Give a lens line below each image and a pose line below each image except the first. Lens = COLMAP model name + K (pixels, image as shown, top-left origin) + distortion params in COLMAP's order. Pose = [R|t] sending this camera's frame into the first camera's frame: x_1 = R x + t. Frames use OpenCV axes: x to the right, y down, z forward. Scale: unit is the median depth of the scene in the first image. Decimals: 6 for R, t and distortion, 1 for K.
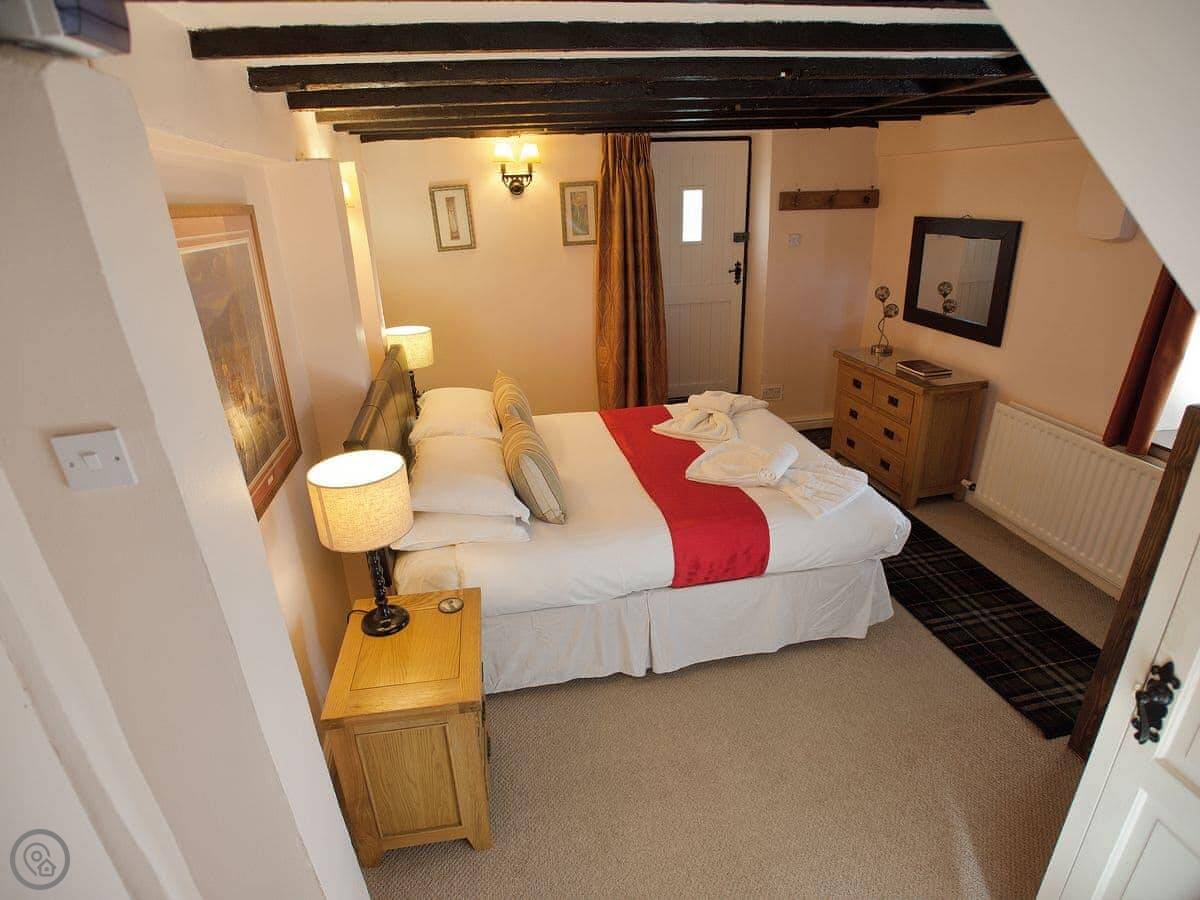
lens RADIAL K [[700.7, 0, 596.0], [0, 700.7, 468.2], [0, 0, 1]] dist [-0.002026, -0.001652]
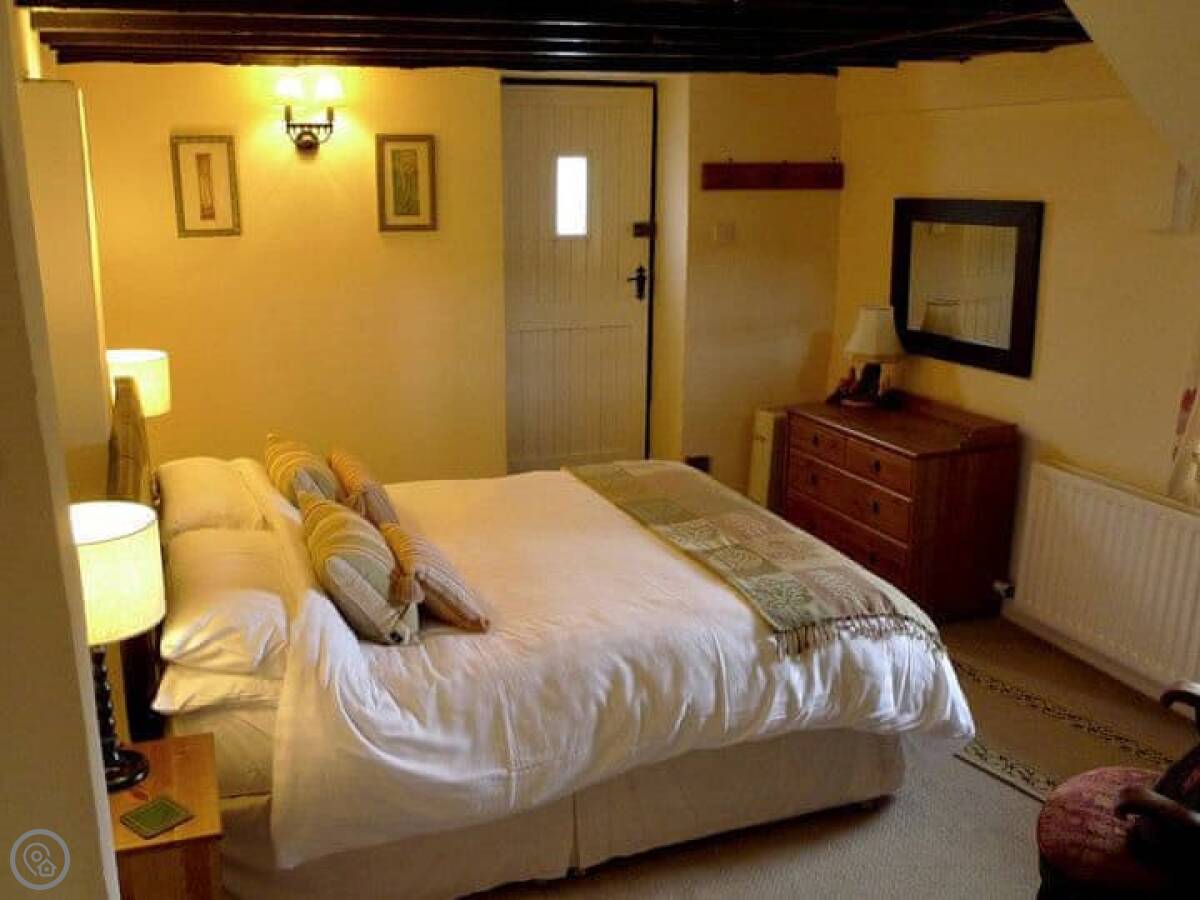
lens RADIAL K [[1228.1, 0, 600.0], [0, 1228.1, 450.0], [0, 0, 1]] dist [0.003394, 0.128150]
pose [[0.982869, -0.016602, 0.183556, -0.063042], [0.043979, 0.988291, -0.146105, 0.051361], [-0.178982, 0.151674, 0.972091, -0.094843]]
